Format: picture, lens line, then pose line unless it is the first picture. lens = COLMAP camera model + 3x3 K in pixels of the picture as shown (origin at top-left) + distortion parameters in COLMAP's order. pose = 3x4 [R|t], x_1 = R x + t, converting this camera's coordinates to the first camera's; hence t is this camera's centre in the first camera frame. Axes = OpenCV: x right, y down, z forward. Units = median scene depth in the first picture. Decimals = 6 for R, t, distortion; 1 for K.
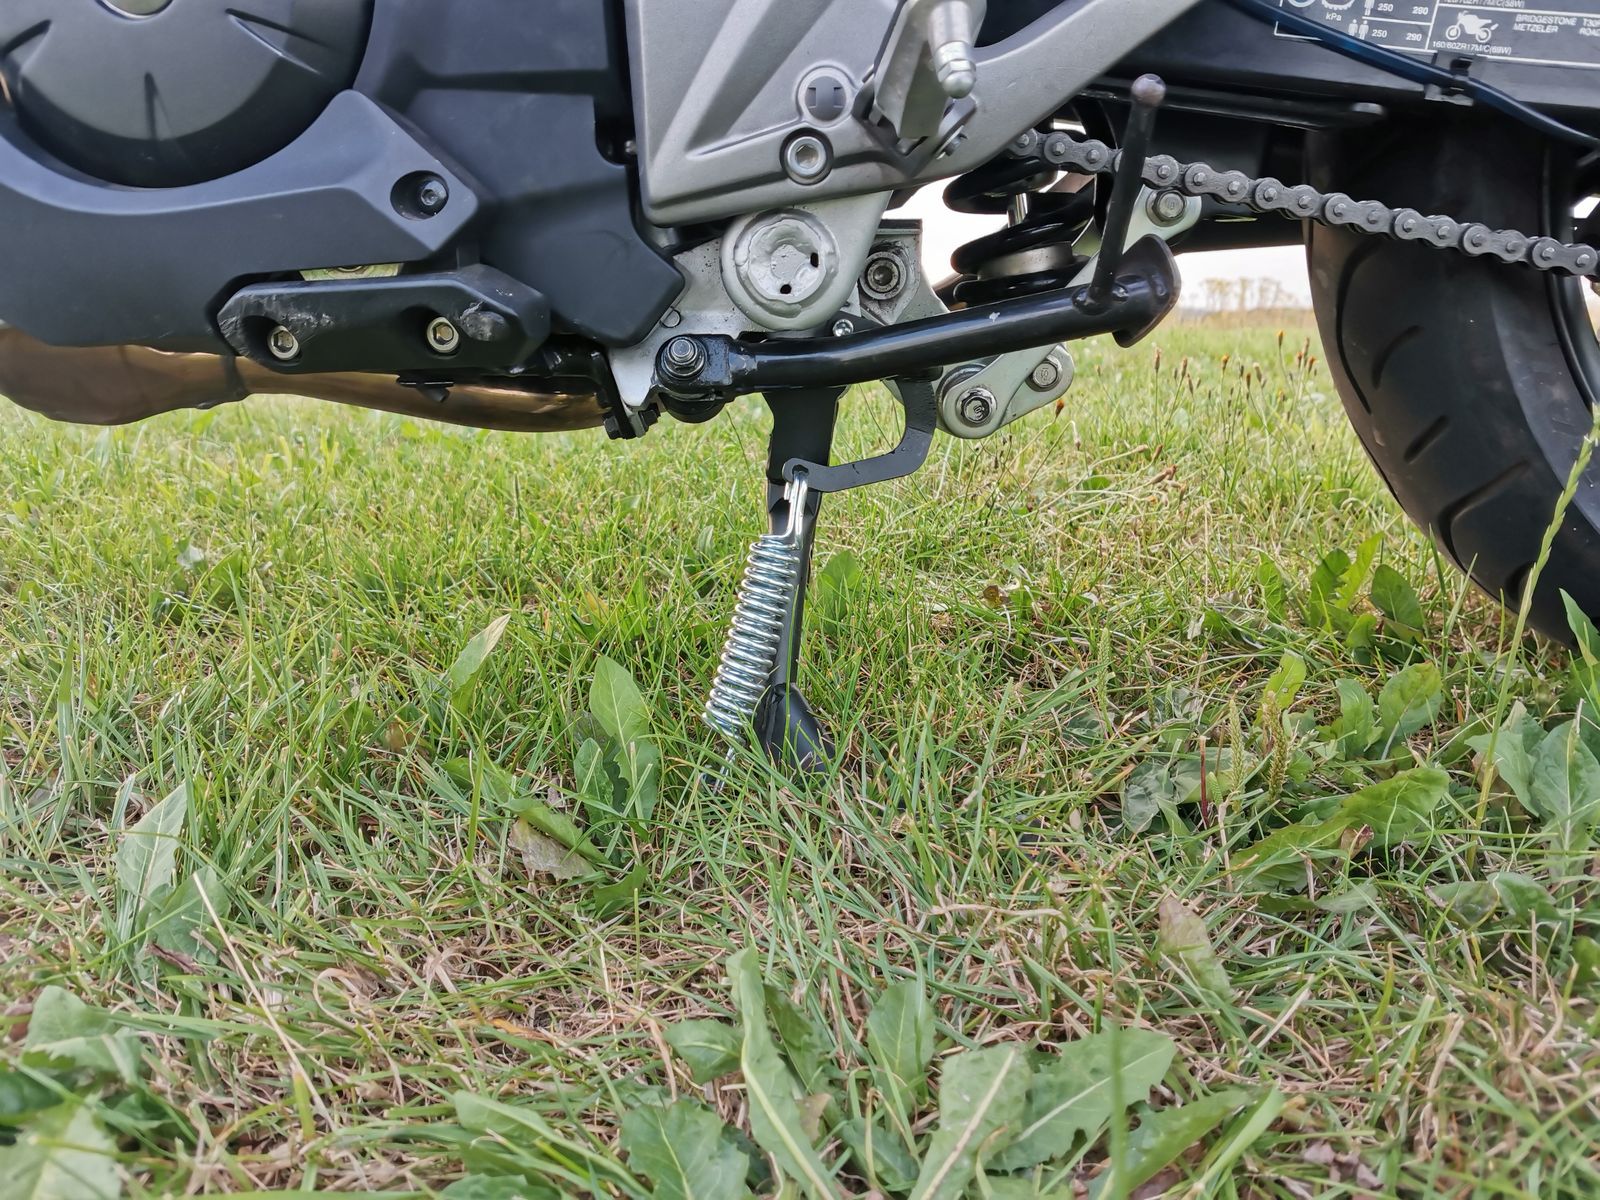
lens RADIAL K [[1196.1, 0, 799.0], [0, 1196.1, 600.6], [0, 0, 1]] dist [-0.049640, 0.005676]
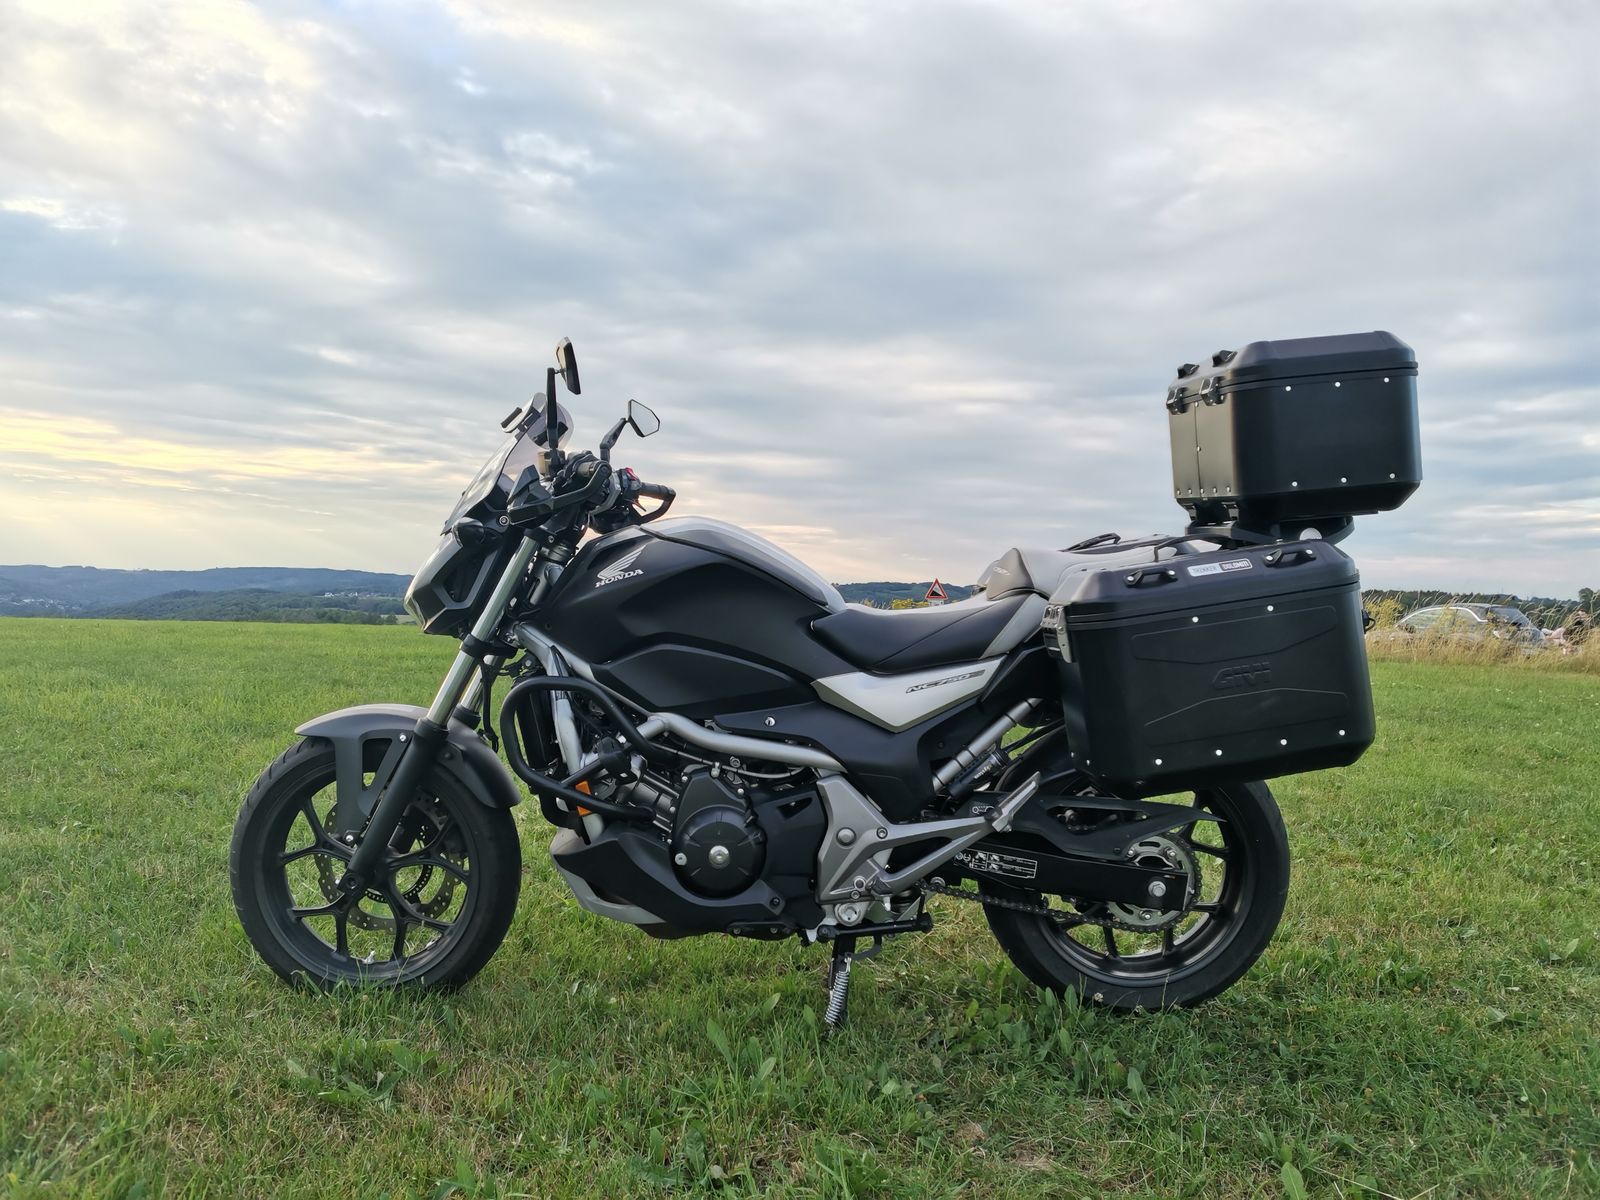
lens RADIAL K [[1196.1, 0, 799.6], [0, 1196.1, 599.5], [0, 0, 1]] dist [-0.049640, 0.005676]
pose [[0.997037, 0.029112, 0.071205, -0.544460], [-0.012522, 0.974698, -0.223173, -0.425317], [-0.075900, 0.221620, 0.972175, -3.540398]]
